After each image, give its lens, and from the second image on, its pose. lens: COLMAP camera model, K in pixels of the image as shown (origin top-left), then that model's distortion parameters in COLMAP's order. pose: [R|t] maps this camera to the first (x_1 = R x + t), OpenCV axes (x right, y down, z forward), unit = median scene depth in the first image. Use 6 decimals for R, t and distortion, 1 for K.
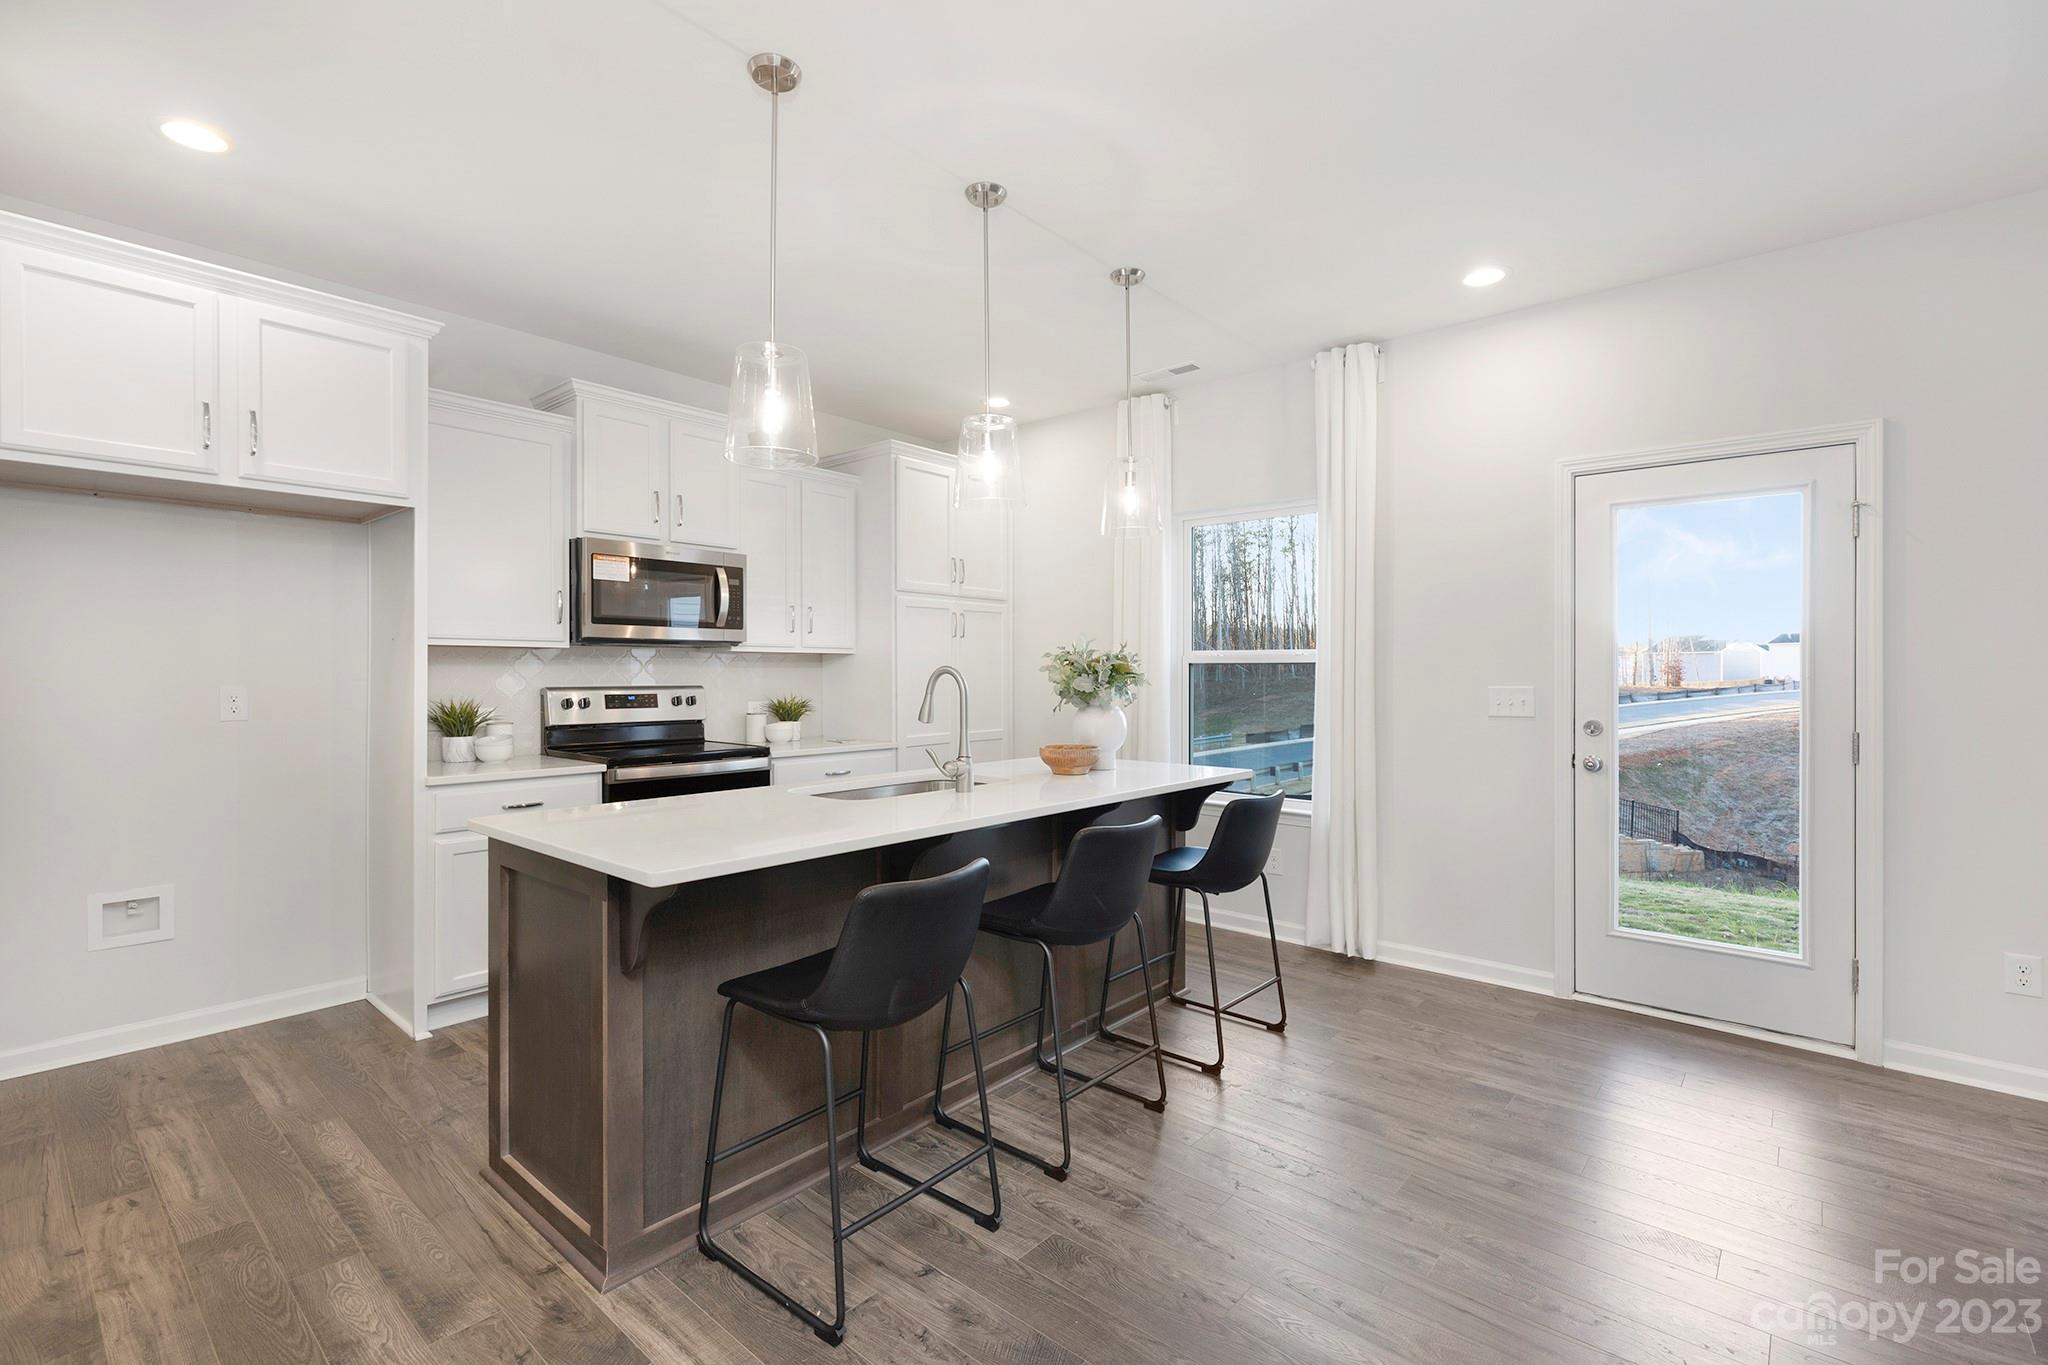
lens RADIAL K [[923.6, 0, 1024.0], [0, 923.6, 682.5], [0, 0, 1]] dist [0.001441, 0.000229]
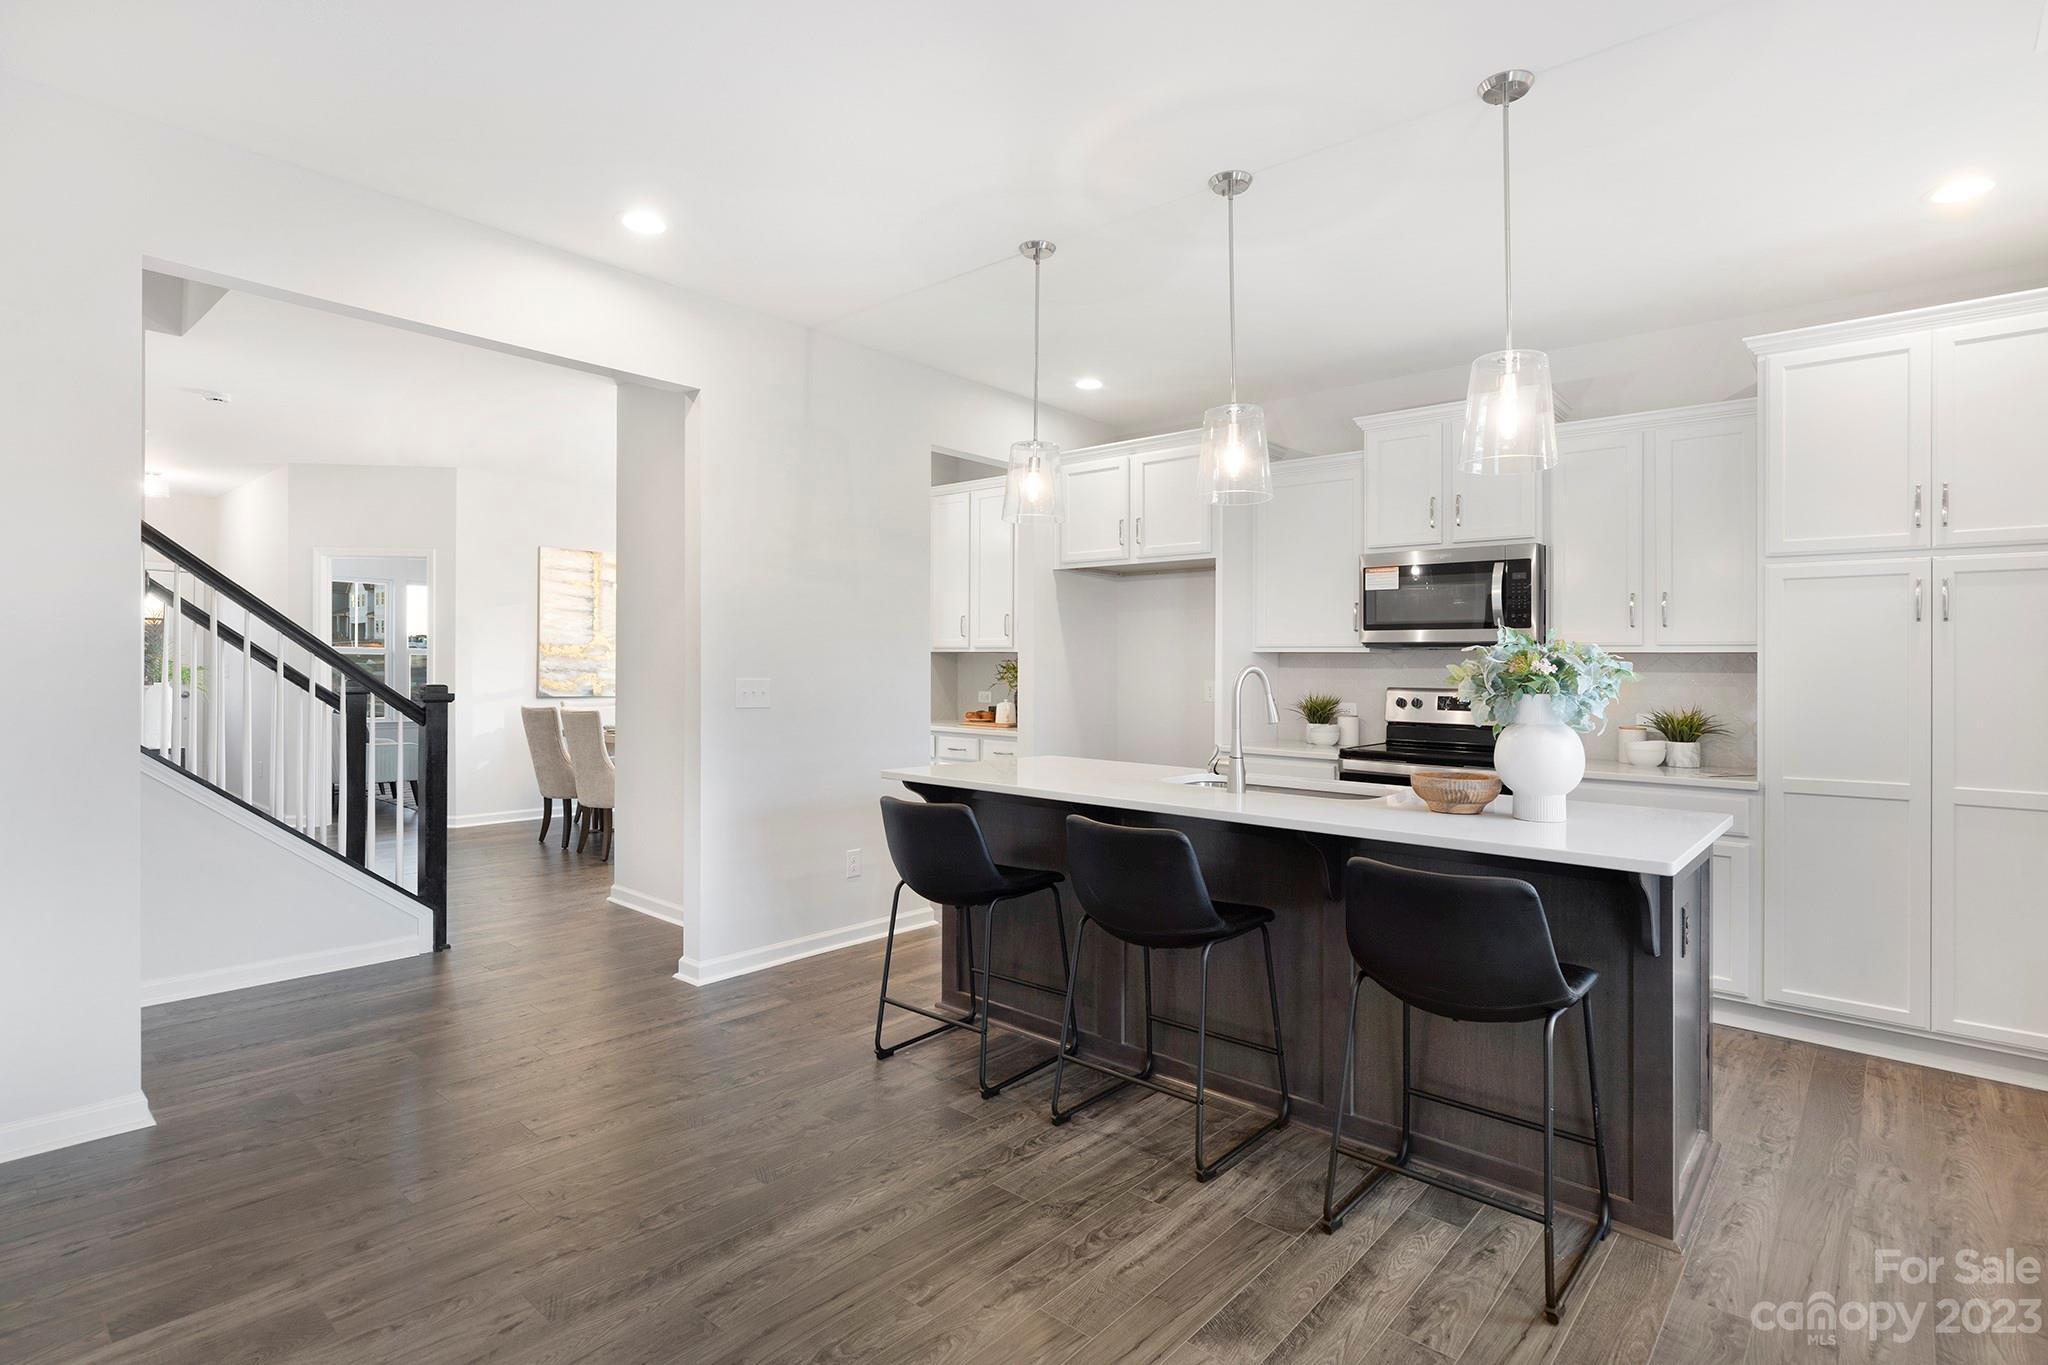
lens RADIAL K [[1004.4, 0, 1024.0], [0, 1004.4, 682.5], [0, 0, 1]] dist [-0.001436, -0.000128]
pose [[-0.007855, 0.021820, -0.999731, 0.704670], [-0.013605, 0.999667, 0.021926, -0.021109], [0.999877, 0.013774, -0.007555, 0.554072]]
